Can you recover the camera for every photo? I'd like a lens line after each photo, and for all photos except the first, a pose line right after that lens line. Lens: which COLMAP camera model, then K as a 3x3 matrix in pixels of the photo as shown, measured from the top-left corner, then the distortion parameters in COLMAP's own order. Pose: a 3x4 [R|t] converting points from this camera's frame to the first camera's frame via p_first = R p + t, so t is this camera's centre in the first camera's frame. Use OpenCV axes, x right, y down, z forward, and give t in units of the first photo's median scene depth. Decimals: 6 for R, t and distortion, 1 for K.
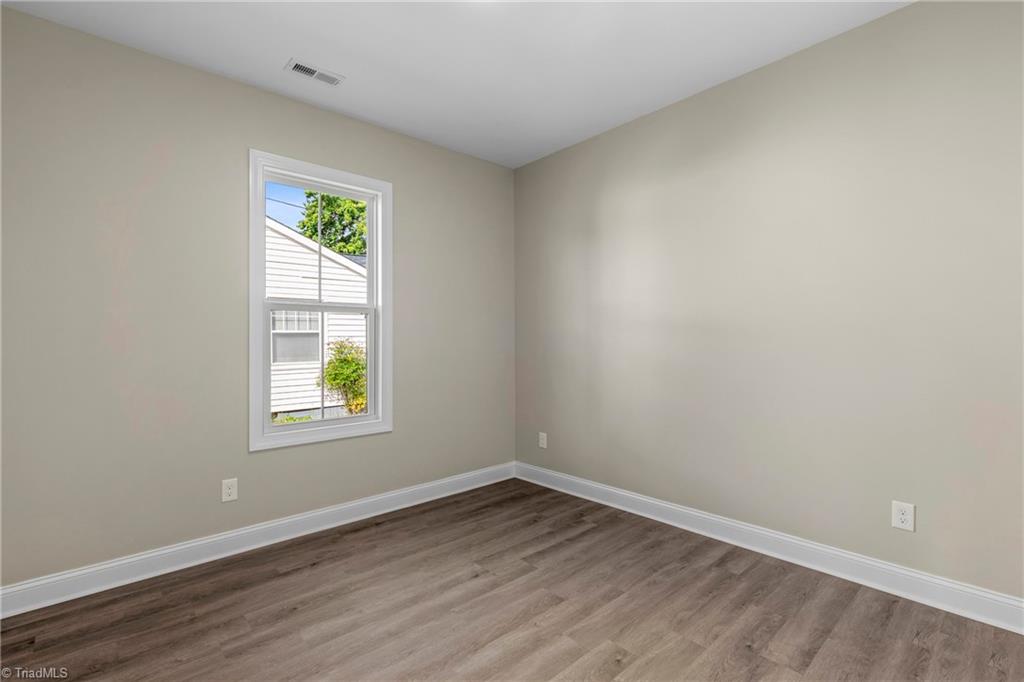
lens RADIAL K [[466.8, 0, 511.5], [0, 466.8, 335.4], [0, 0, 1]] dist [-0.000443, 0.000174]
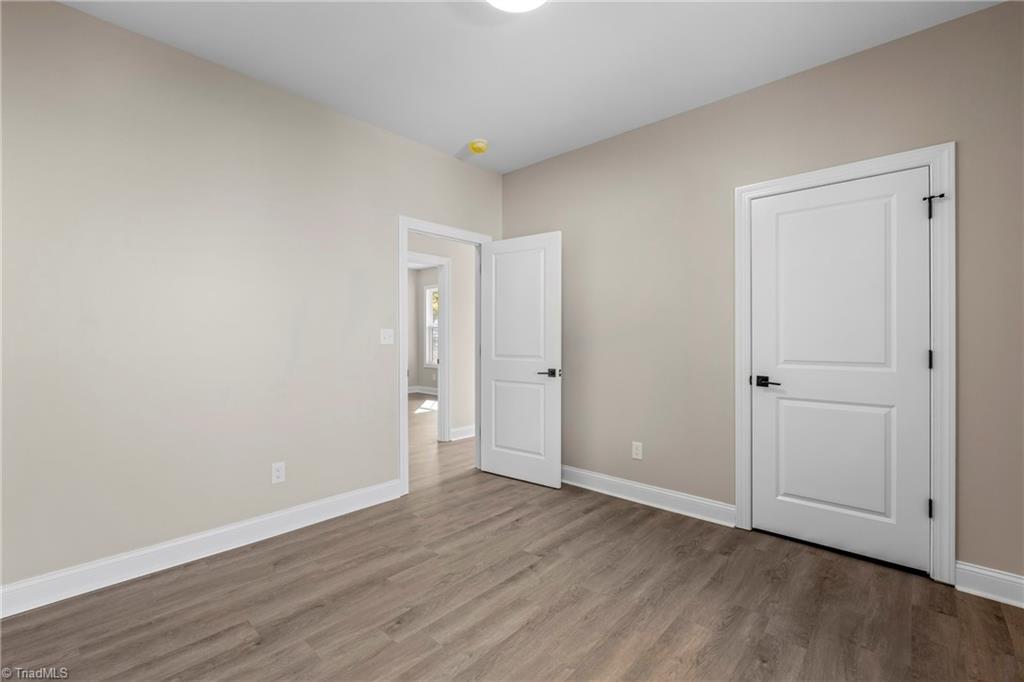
lens RADIAL K [[444.3, 0, 512.0], [0, 444.3, 341.0], [0, 0, 1]] dist [-0.001352, -0.000140]
pose [[-0.995233, 0.009385, -0.097075, 0.041992], [0.009960, 0.999936, -0.005439, 0.021899], [0.097018, -0.006380, -0.995262, 1.570874]]
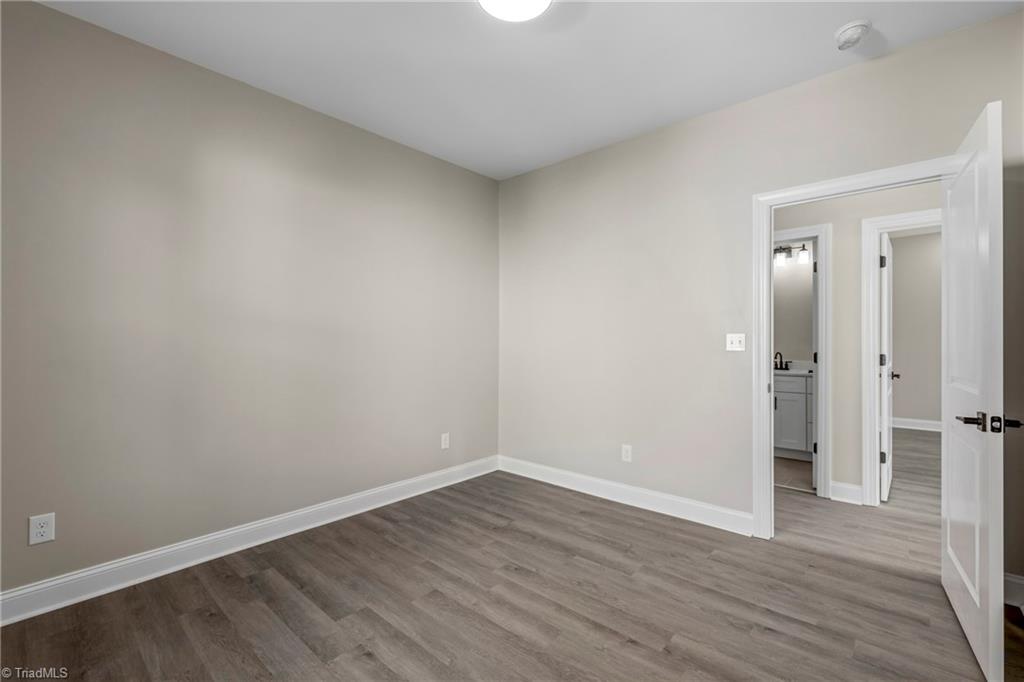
lens RADIAL K [[444.3, 0, 512.0], [0, 444.3, 341.0], [0, 0, 1]] dist [-0.001352, -0.000140]
pose [[-0.112116, 0.009126, 0.993653, -0.839750], [-0.011946, 0.999873, -0.010531, 0.013778], [-0.993623, -0.013051, -0.111992, 0.879646]]
